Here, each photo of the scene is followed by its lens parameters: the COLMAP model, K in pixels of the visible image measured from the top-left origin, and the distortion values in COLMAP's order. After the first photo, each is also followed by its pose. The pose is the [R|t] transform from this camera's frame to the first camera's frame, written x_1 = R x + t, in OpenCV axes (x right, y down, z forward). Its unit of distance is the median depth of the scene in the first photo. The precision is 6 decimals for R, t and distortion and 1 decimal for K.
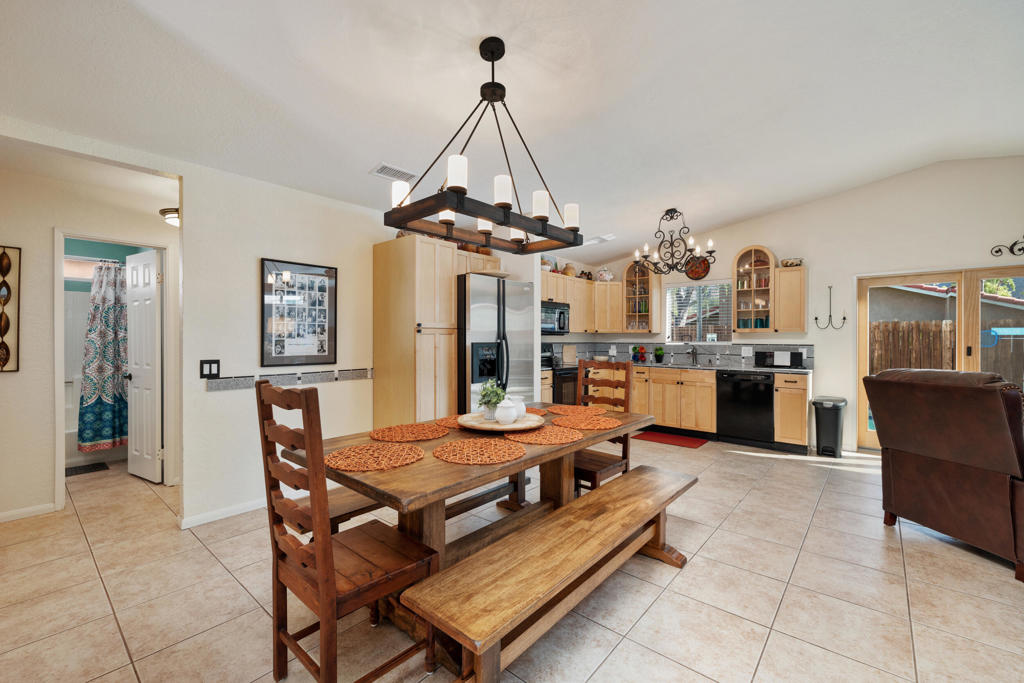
lens RADIAL K [[430.7, 0, 508.9], [0, 430.7, 341.5], [0, 0, 1]] dist [0.002332, 0.000093]
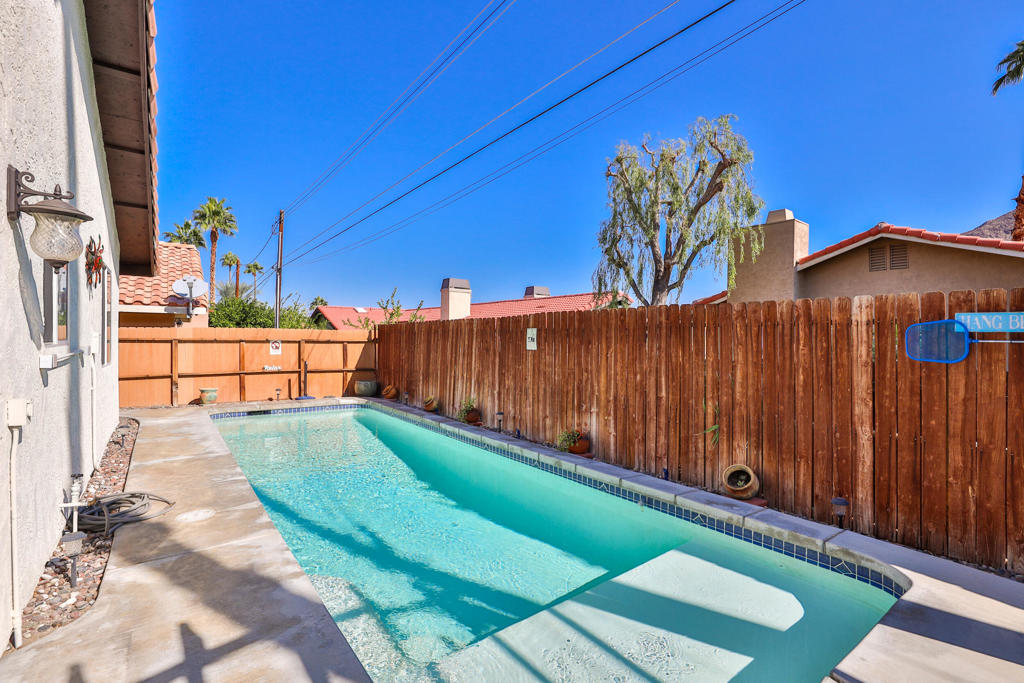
lens RADIAL K [[481.5, 0, 512.0], [0, 481.5, 341.5], [0, 0, 1]] dist [-0.053513, 0.021111]
pose [[0.974963, 0.010393, -0.222126, 0.834567], [-0.009871, 0.999945, 0.003459, -0.004289], [0.222150, -0.001180, 0.975012, 0.515418]]
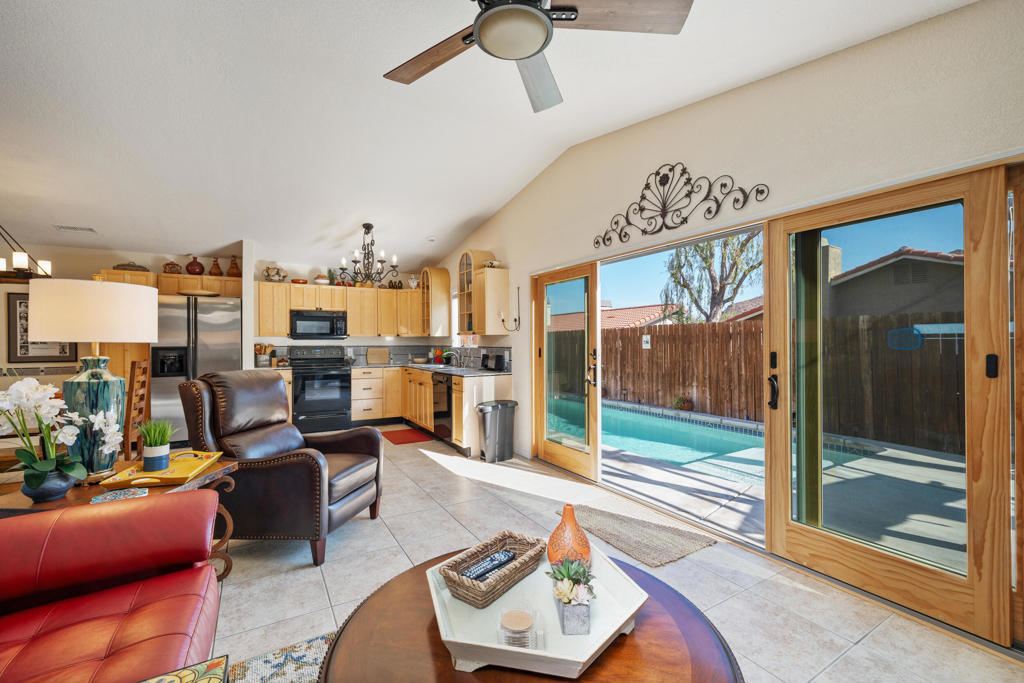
lens RADIAL K [[430.7, 0, 508.9], [0, 430.7, 341.5], [0, 0, 1]] dist [0.002332, 0.000093]
pose [[0.945108, -0.006600, -0.326692, 0.699743], [0.004338, 0.999961, -0.007652, 0.000876], [0.326730, 0.005815, 0.945100, 0.054622]]
